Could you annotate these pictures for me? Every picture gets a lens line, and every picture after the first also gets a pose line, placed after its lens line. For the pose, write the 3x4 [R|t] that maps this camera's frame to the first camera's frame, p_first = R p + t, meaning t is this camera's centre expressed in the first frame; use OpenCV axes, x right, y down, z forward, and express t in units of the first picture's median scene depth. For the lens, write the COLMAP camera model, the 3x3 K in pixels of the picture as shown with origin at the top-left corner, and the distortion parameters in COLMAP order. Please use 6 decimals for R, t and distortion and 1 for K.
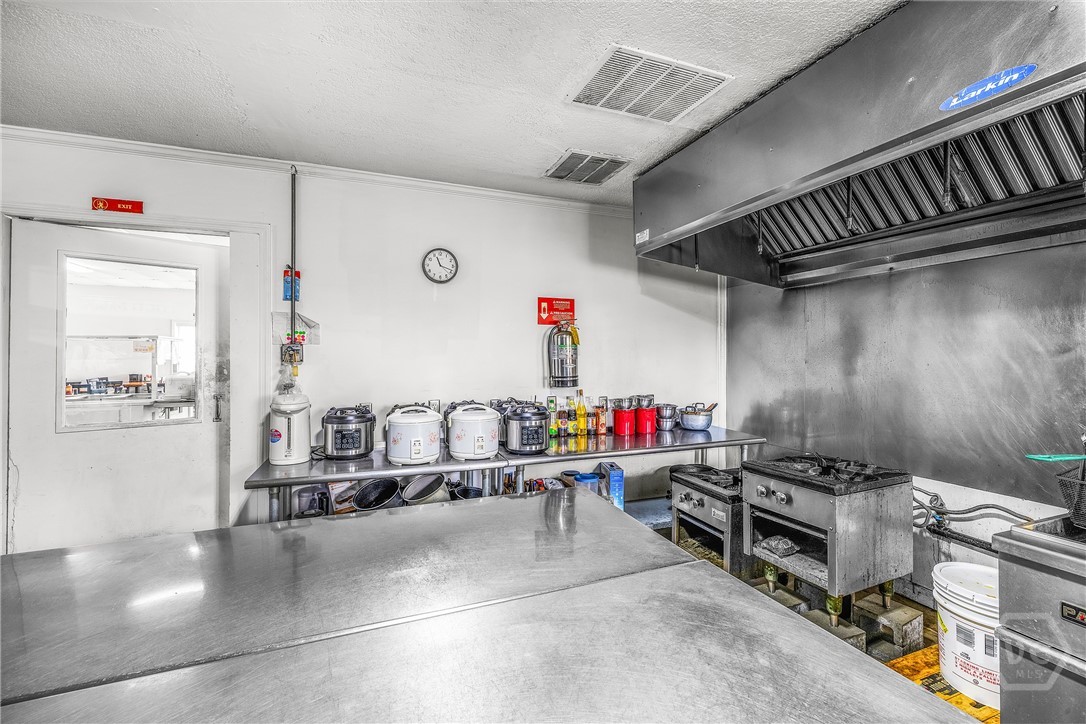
lens RADIAL K [[457.9, 0, 538.9], [0, 457.9, 359.8], [0, 0, 1]] dist [-0.000557, 0.000395]
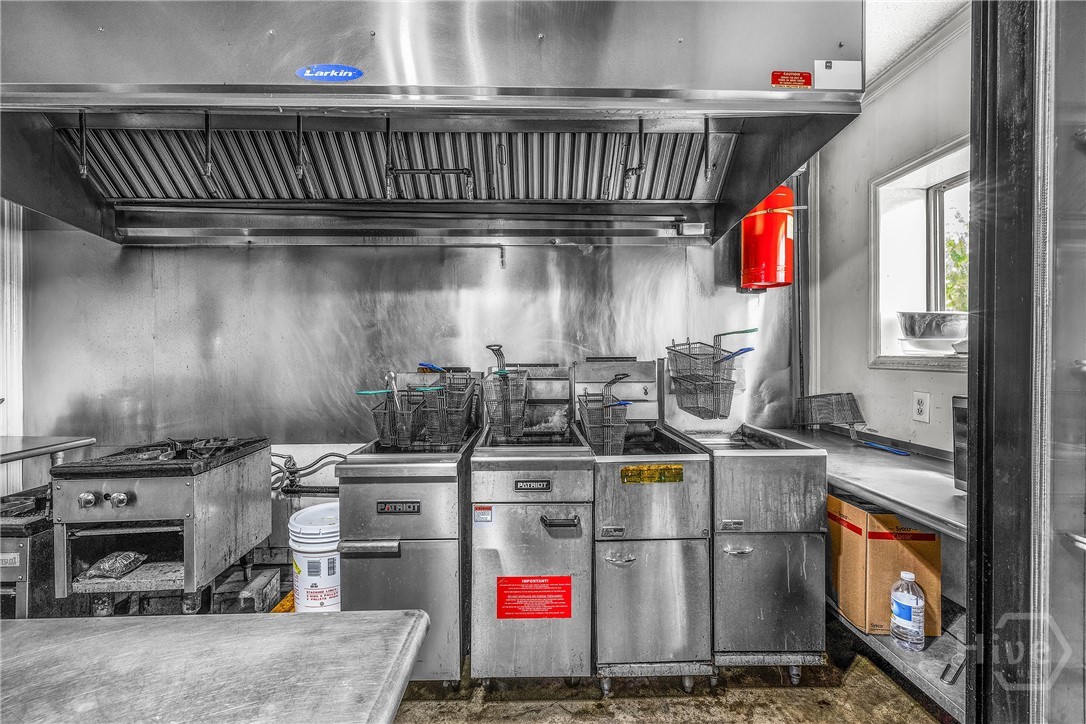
lens RADIAL K [[457.9, 0, 540.2], [0, 457.9, 359.3], [0, 0, 1]] dist [-0.000557, 0.000395]
pose [[0.335117, 0.002326, 0.942174, 0.037557], [0.008432, 0.999950, -0.005468, 0.072945], [-0.942139, 0.009777, 0.335080, 0.066598]]
